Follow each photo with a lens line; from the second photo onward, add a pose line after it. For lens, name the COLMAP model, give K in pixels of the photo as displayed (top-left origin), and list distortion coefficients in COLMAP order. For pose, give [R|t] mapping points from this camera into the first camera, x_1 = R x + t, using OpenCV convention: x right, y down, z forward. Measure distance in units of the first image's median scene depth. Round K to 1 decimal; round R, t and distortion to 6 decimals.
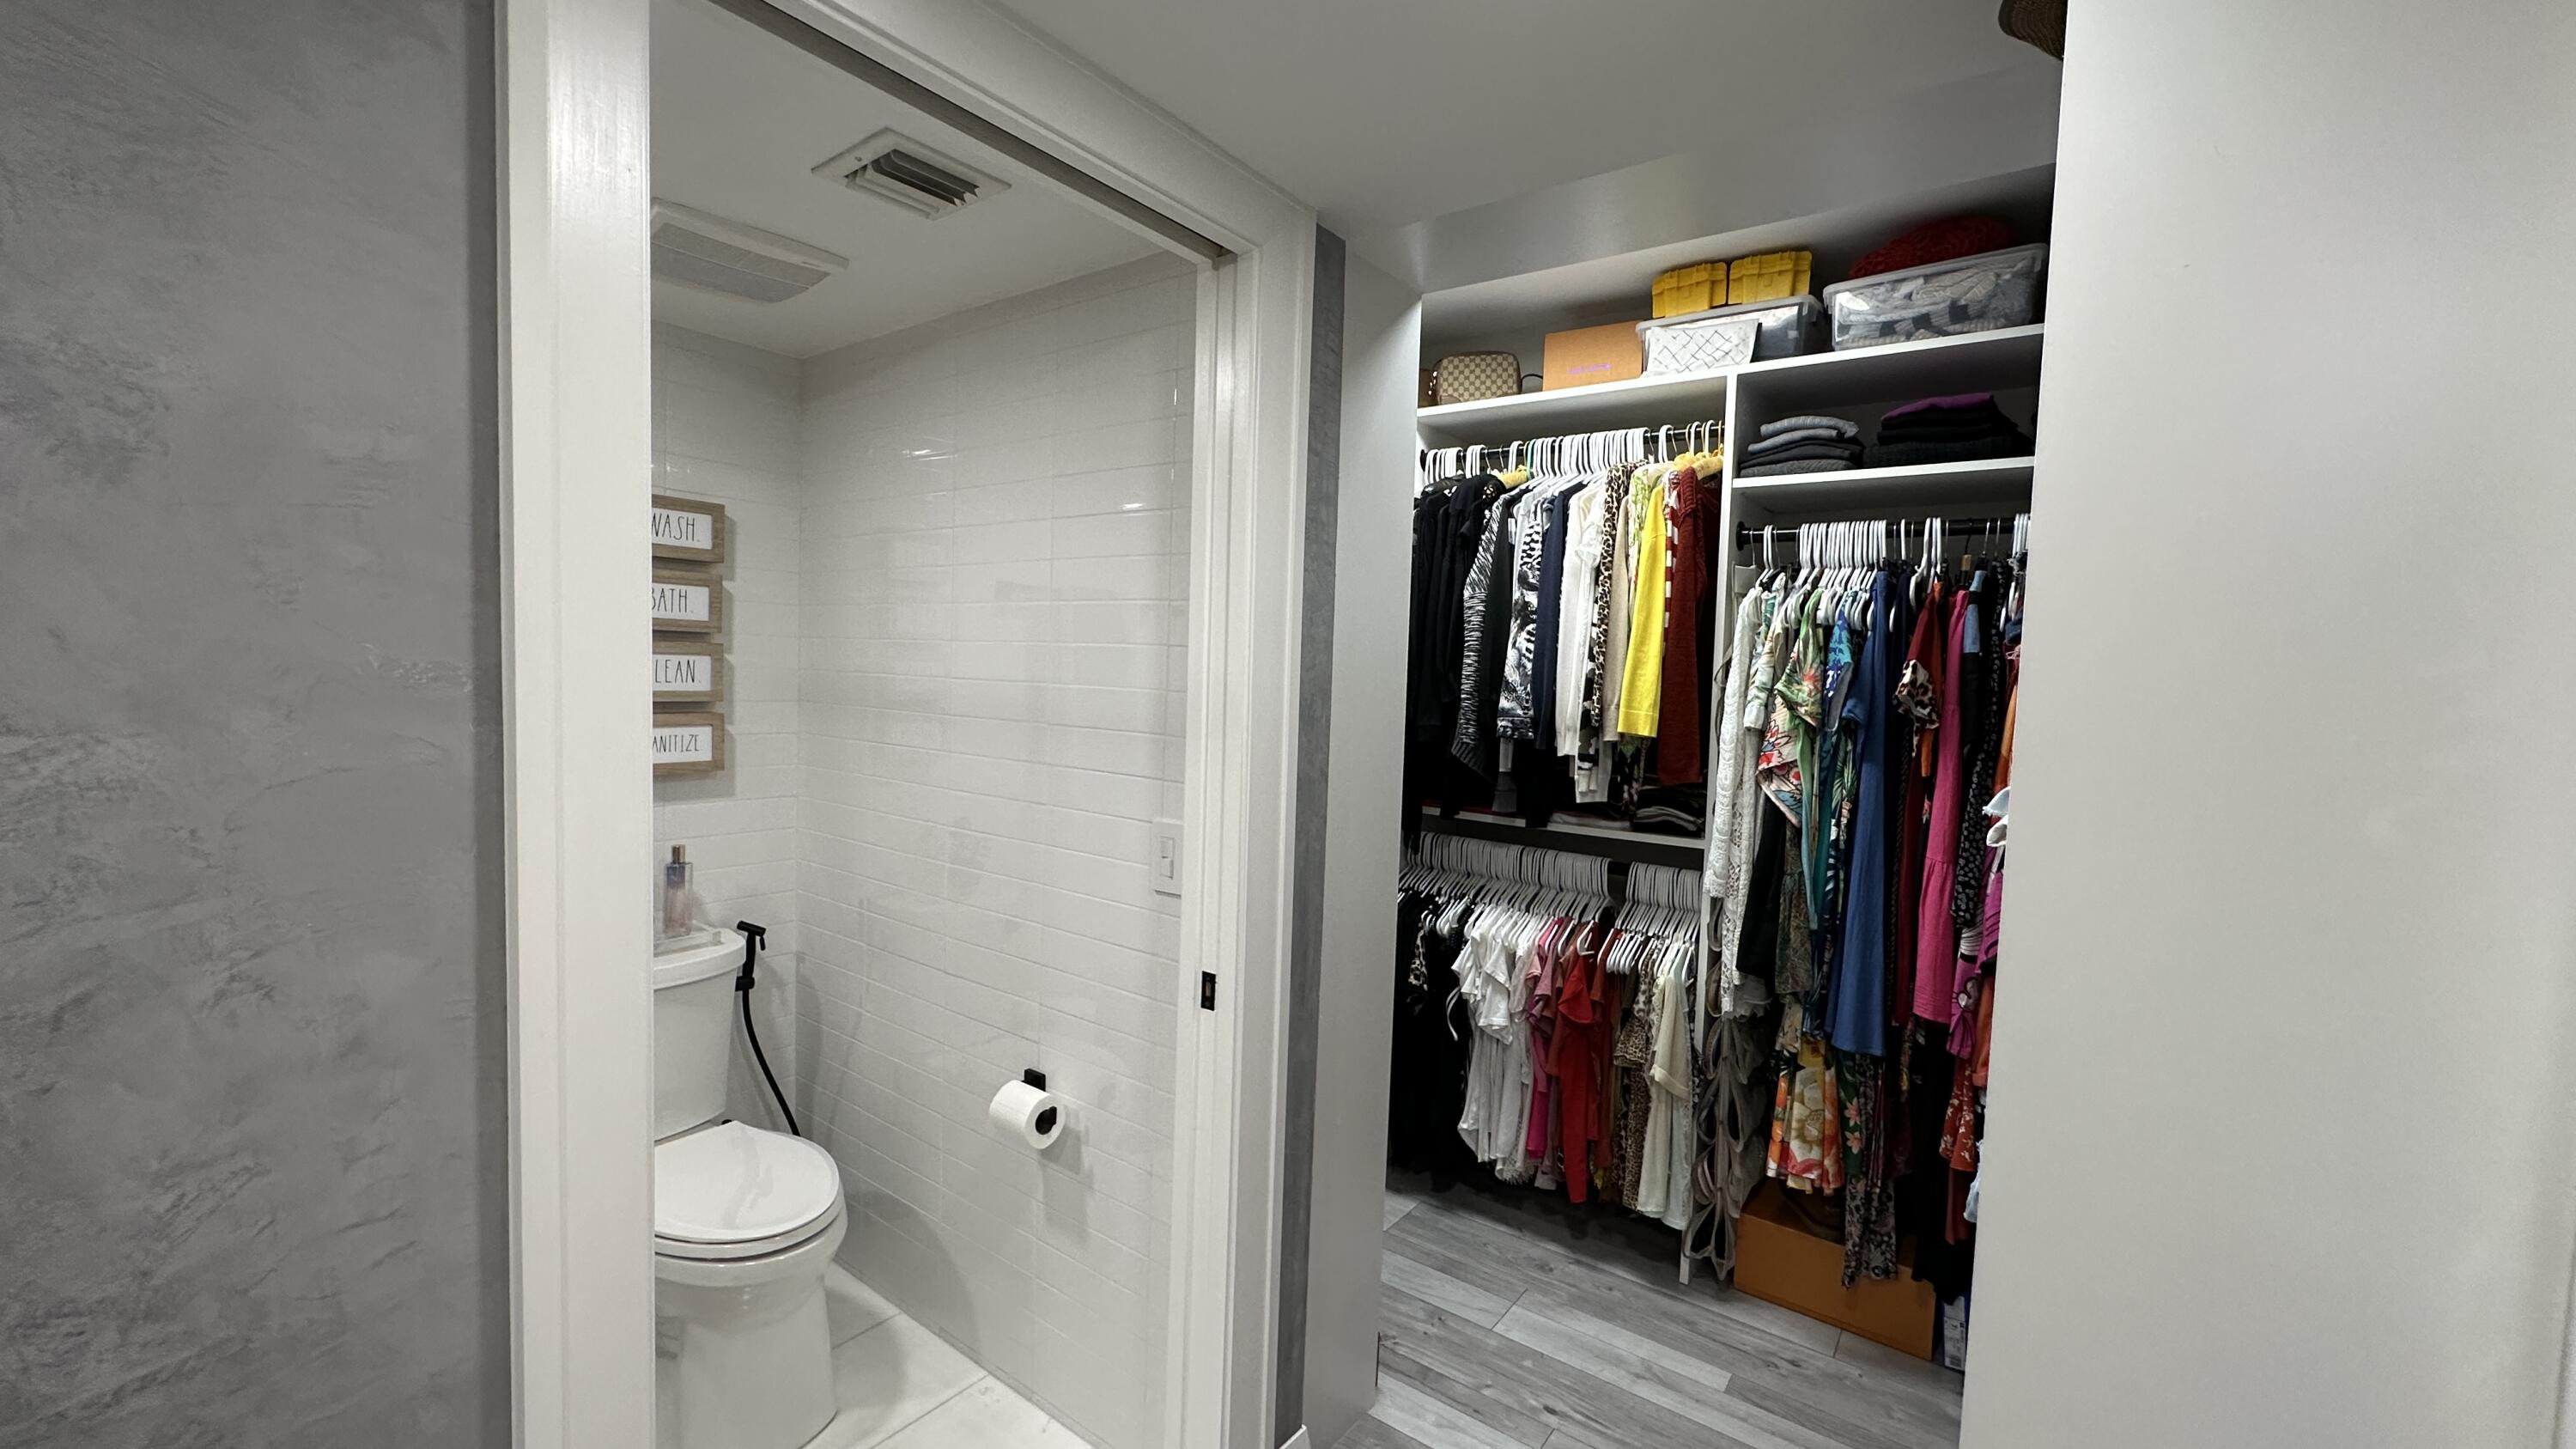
lens RADIAL K [[1025.9, 0, 1290.5], [0, 1025.9, 721.2], [0, 0, 1]] dist [-0.001621, 0.000651]
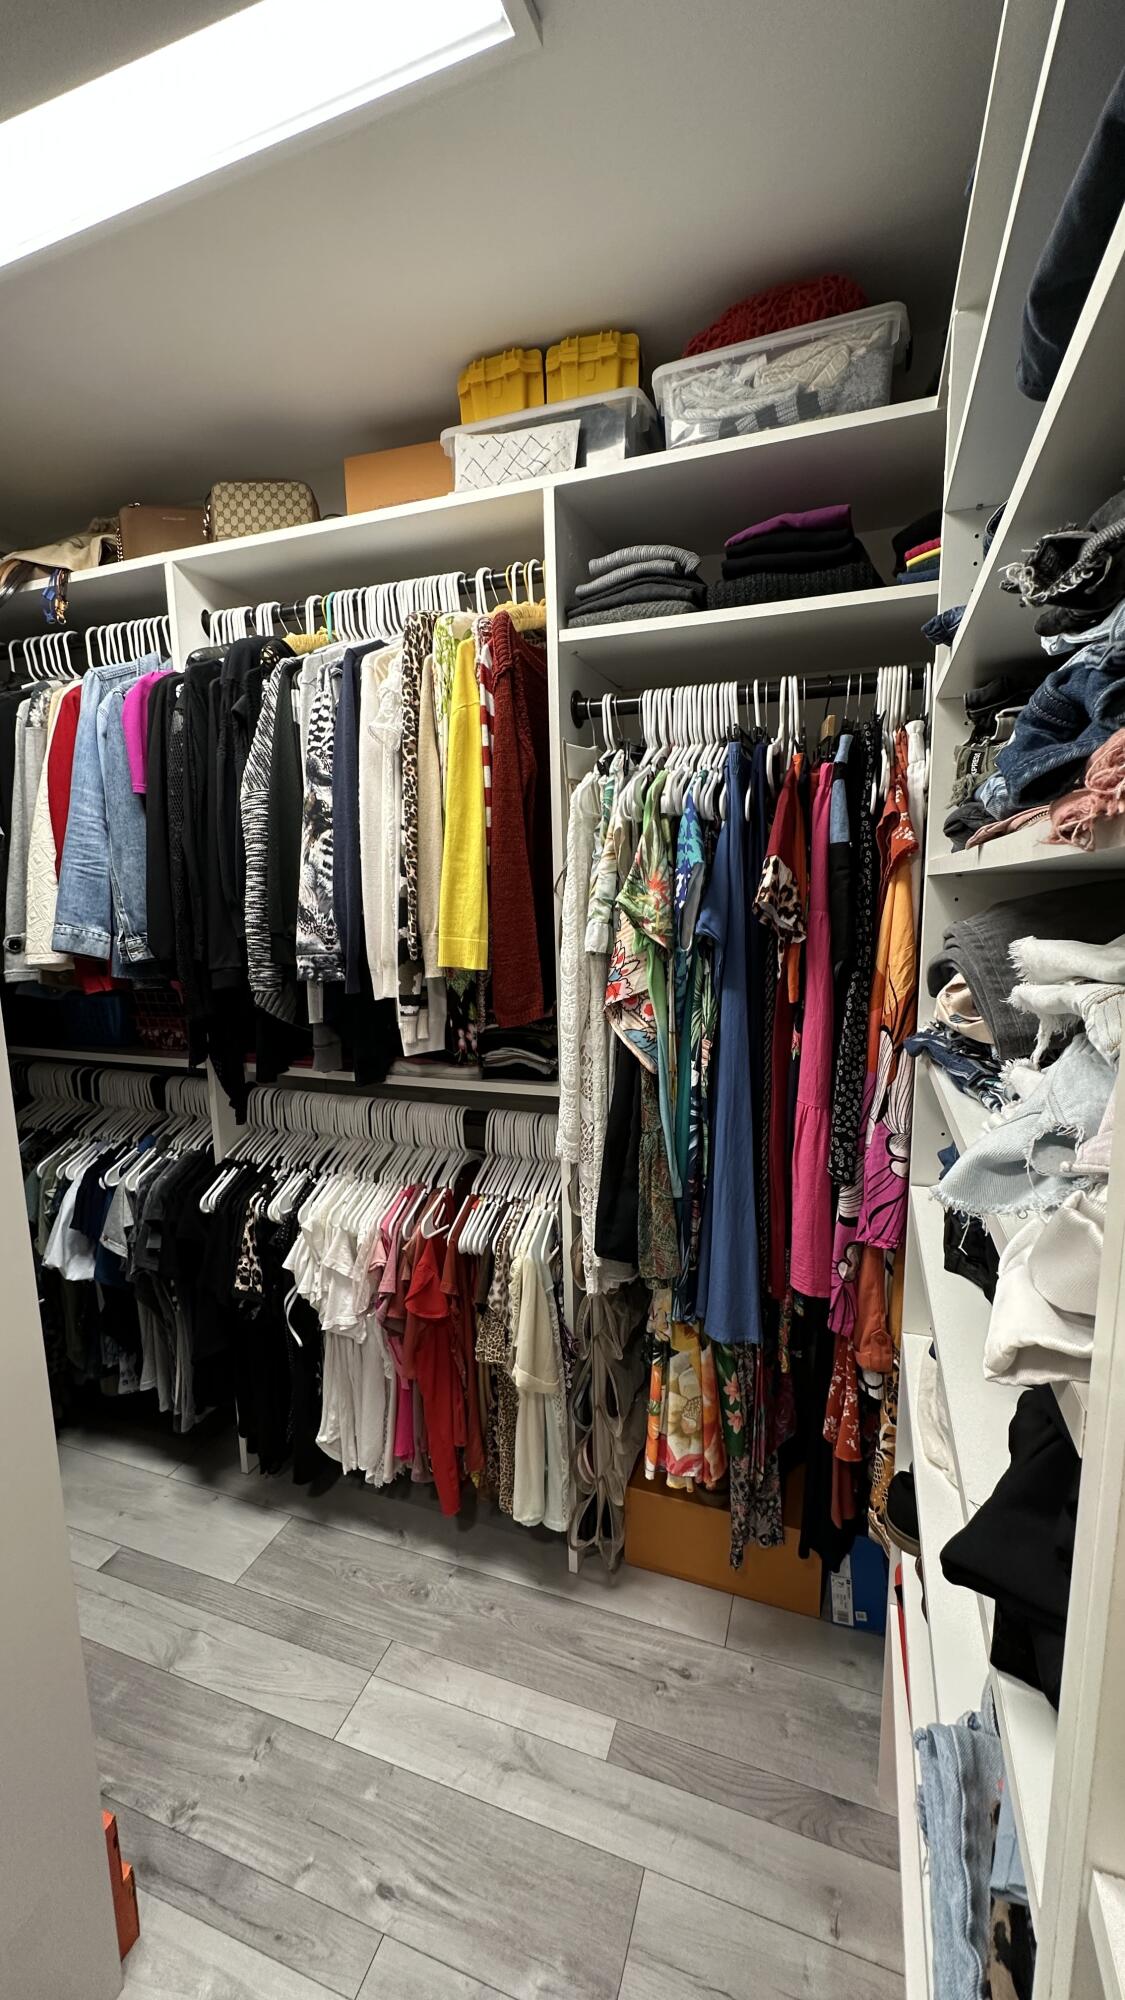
lens RADIAL K [[796.4, 0, 561.9], [0, 796.4, 995.7], [0, 0, 1]] dist [-0.001621, 0.000651]
pose [[0.956671, -0.094077, 0.275554, 0.241085], [0.067076, 0.992118, 0.105846, -0.025127], [-0.283339, -0.082776, 0.955441, 0.399579]]
